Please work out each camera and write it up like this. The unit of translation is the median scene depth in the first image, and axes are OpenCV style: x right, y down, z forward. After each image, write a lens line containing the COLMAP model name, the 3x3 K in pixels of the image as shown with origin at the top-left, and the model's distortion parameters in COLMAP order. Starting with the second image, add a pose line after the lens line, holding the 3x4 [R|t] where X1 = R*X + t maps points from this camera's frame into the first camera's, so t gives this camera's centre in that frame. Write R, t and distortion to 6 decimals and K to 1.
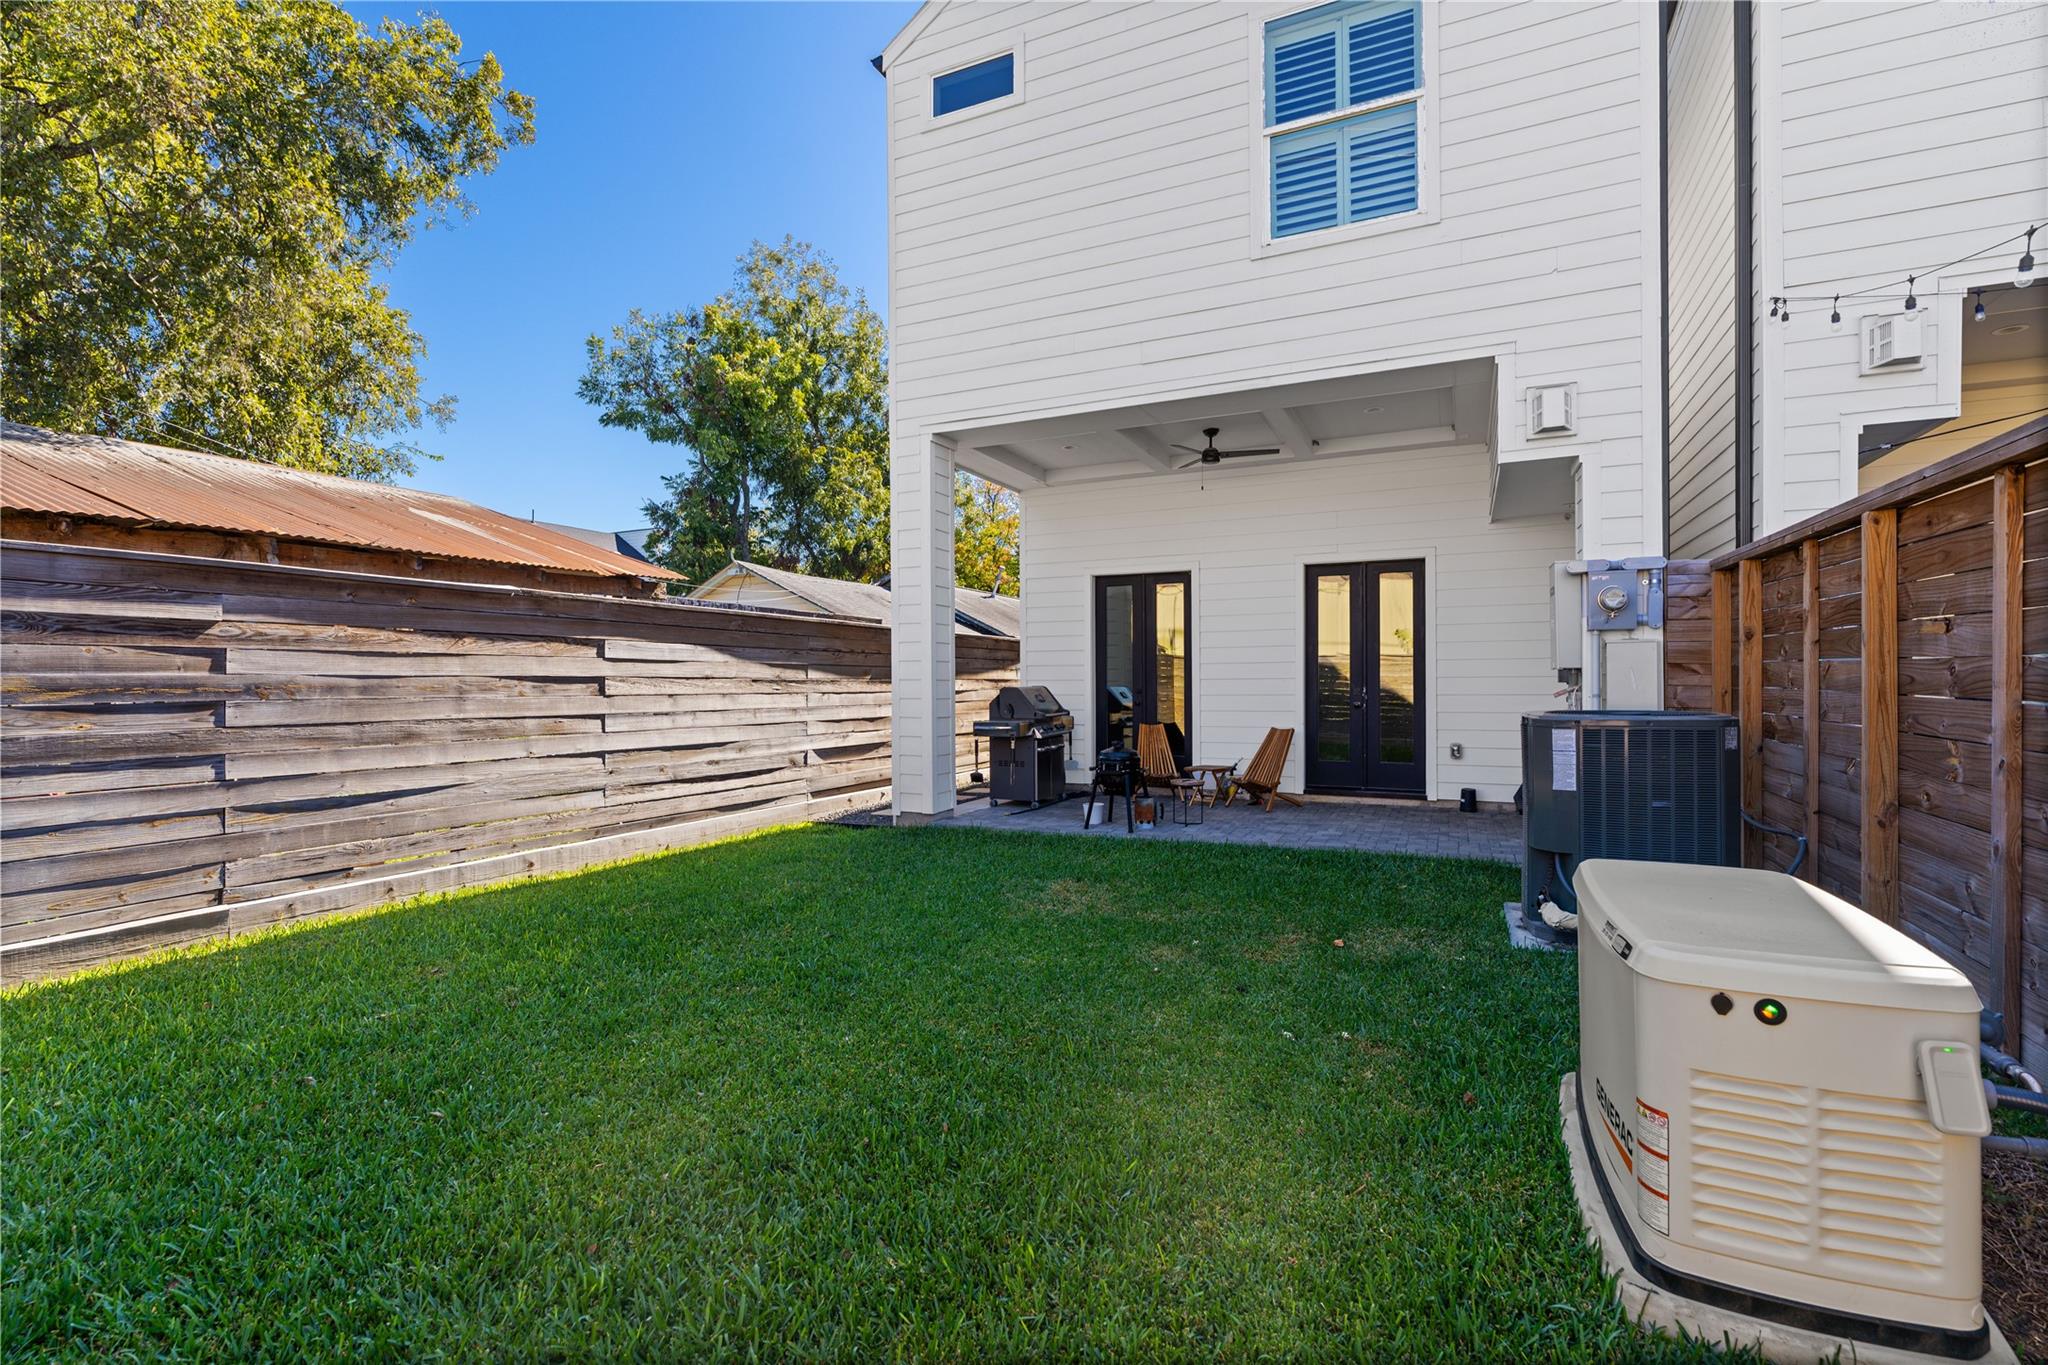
lens RADIAL K [[924.8, 0, 1026.9], [0, 924.8, 681.9], [0, 0, 1]] dist [0.001500, 0.000102]
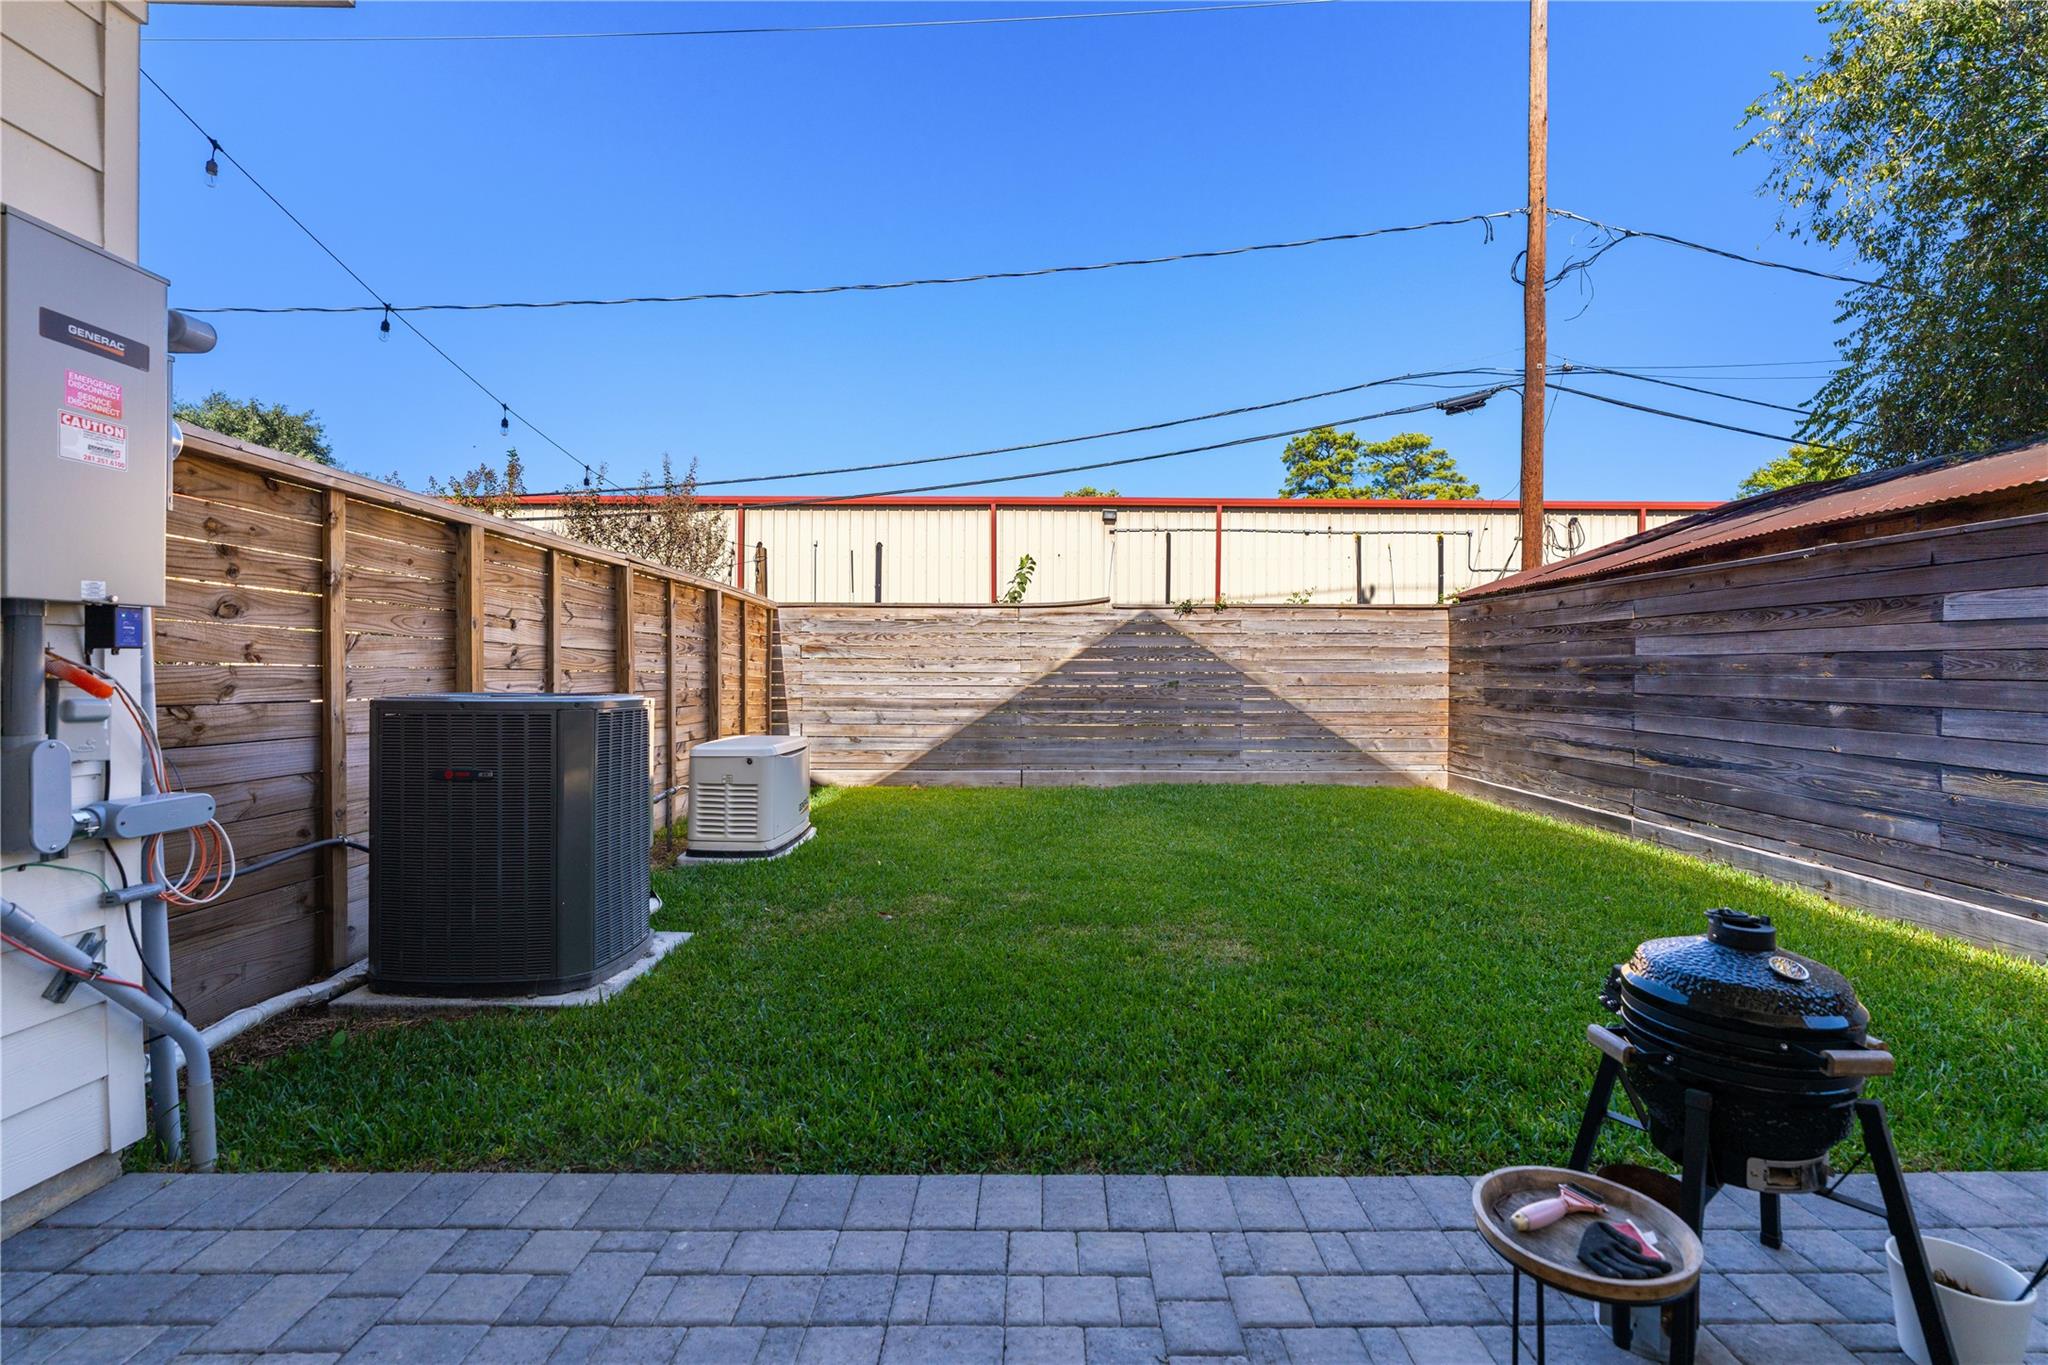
lens RADIAL K [[924.8, 0, 1025.6], [0, 924.8, 675.1], [0, 0, 1]] dist [0.001500, 0.000102]
pose [[-0.908196, 0.007043, -0.418485, 0.498656], [0.003138, 0.999945, 0.010019, 0.003679], [0.418533, 0.007787, -0.908168, 1.631717]]
